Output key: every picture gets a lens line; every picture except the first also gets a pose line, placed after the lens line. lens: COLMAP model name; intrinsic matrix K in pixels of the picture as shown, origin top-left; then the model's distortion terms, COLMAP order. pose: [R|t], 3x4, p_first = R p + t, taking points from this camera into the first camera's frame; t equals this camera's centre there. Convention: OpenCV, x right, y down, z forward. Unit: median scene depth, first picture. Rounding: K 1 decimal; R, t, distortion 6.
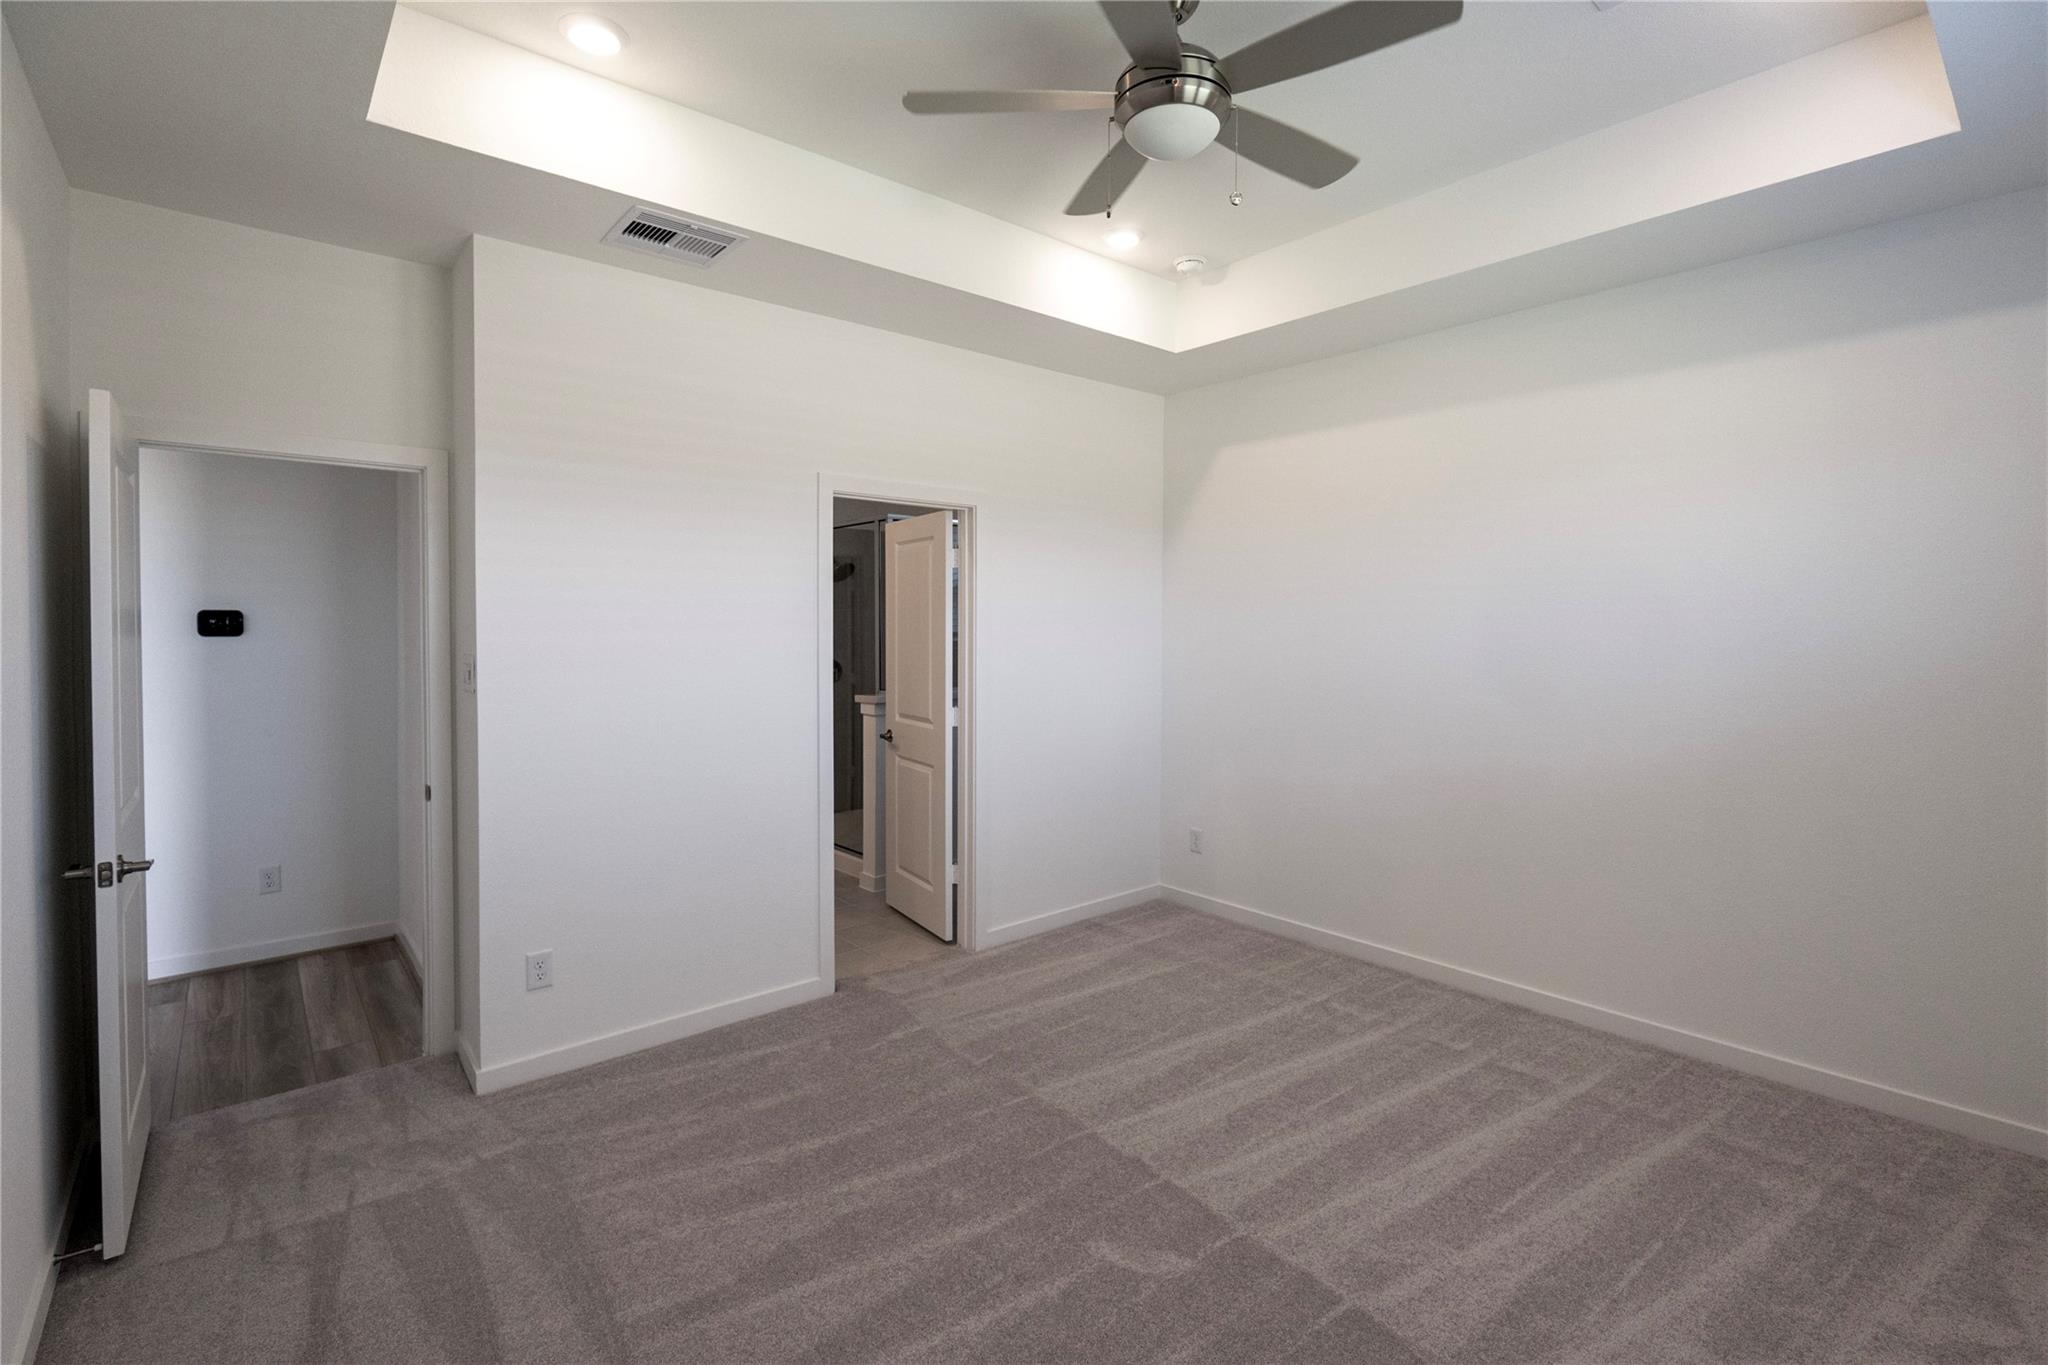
lens RADIAL K [[932.8, 0, 1028.7], [0, 932.8, 641.4], [0, 0, 1]] dist [-0.013824, -0.000228]
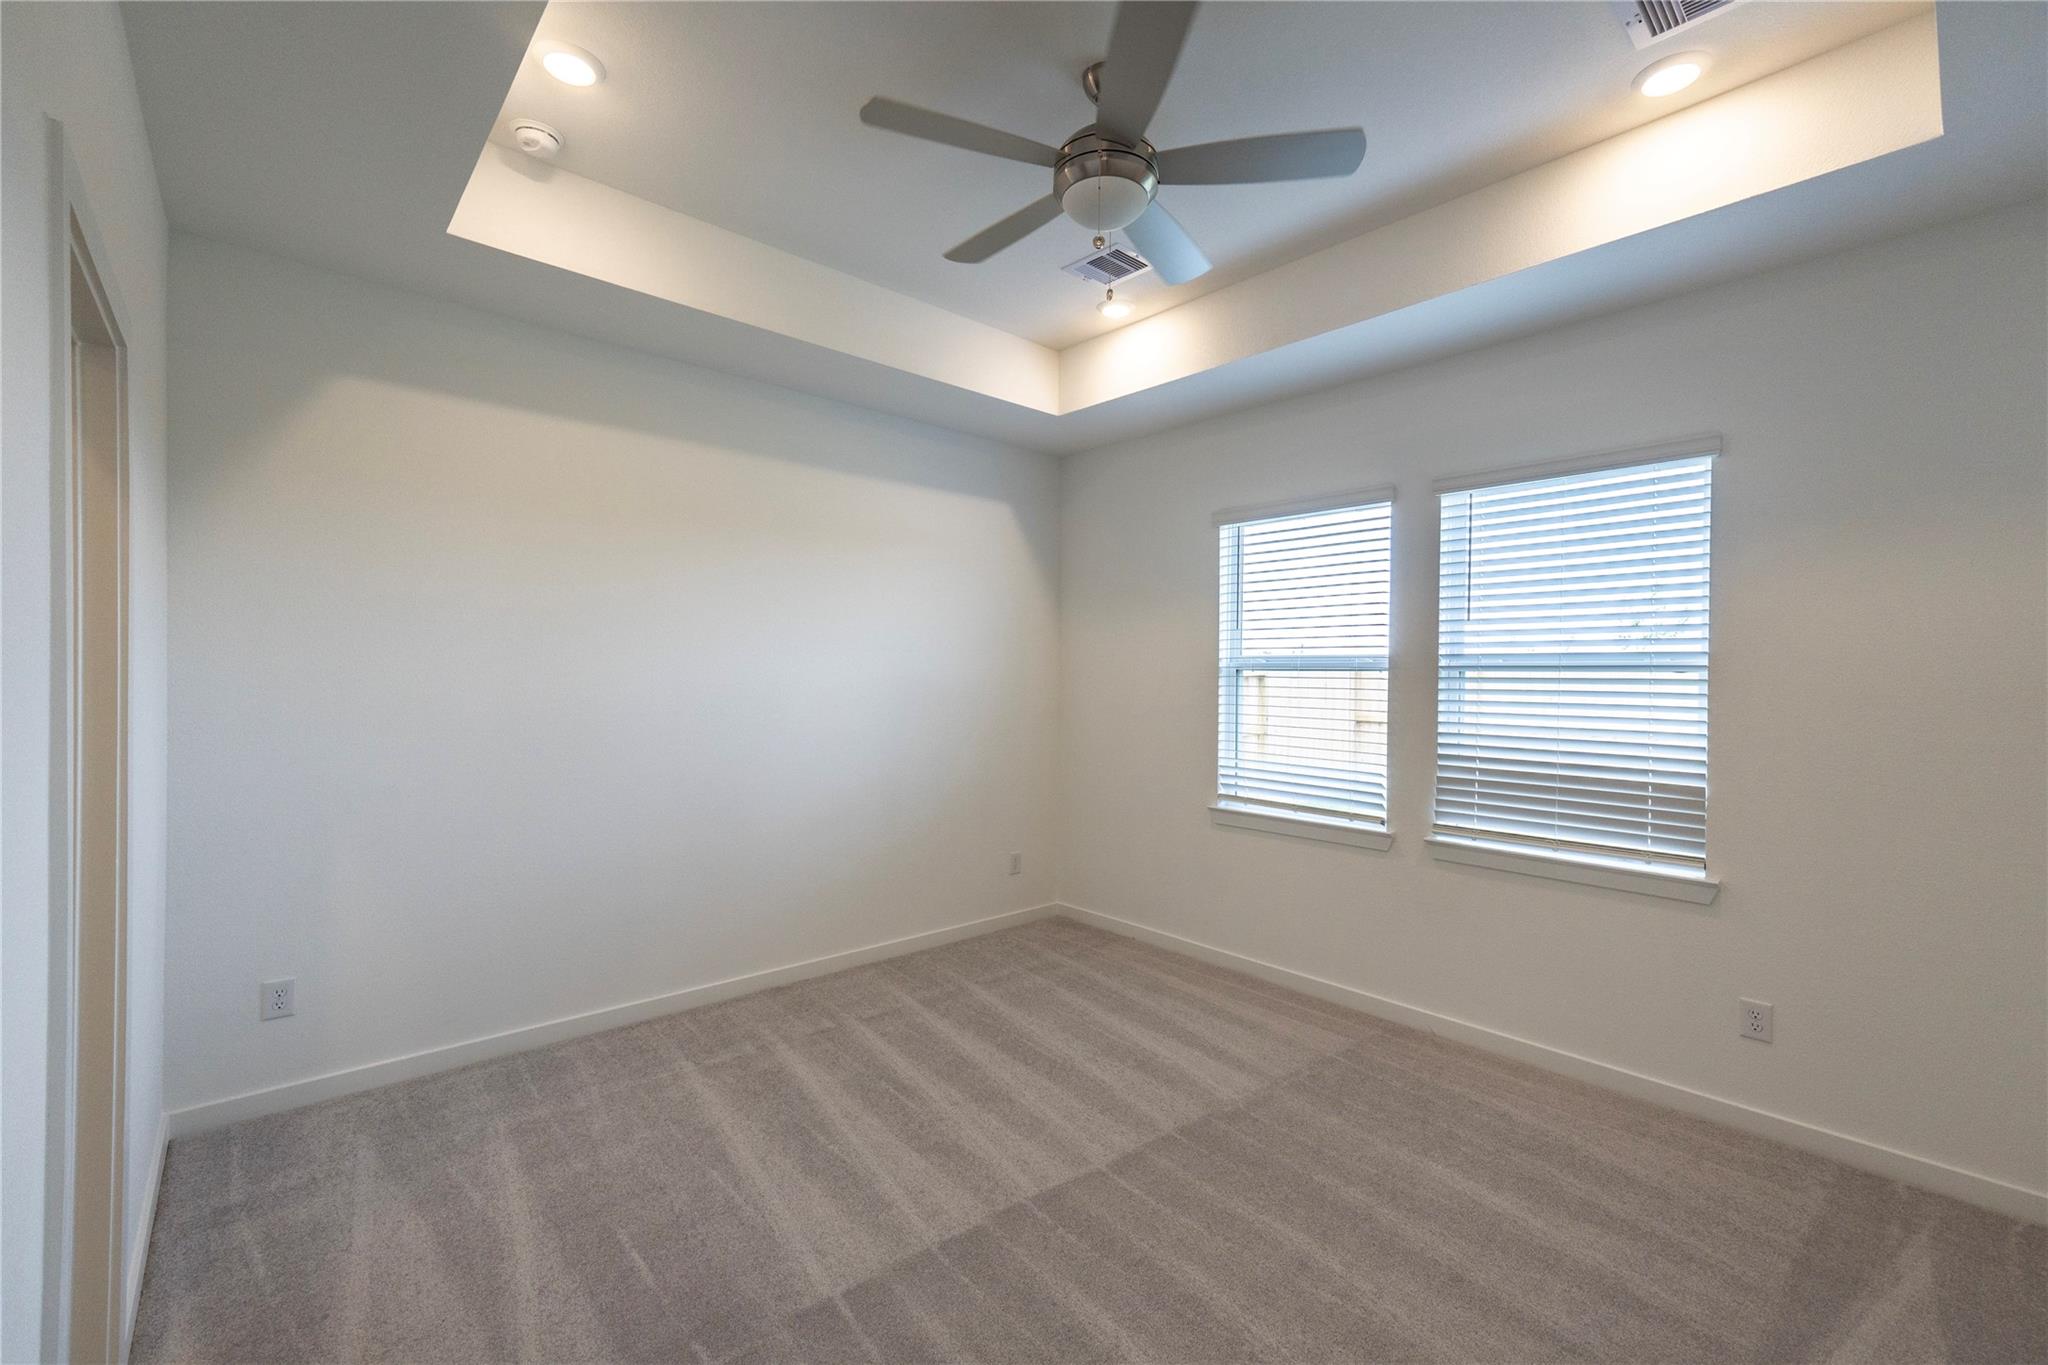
lens RADIAL K [[852.0, 0, 1029.9], [0, 852.0, 681.7], [0, 0, 1]] dist [-0.008350, 0.000327]
pose [[-0.028741, -0.011120, 0.999525, -0.590934], [0.012073, 0.999861, 0.011471, 0.003836], [-0.999514, 0.012397, -0.028603, 0.779394]]
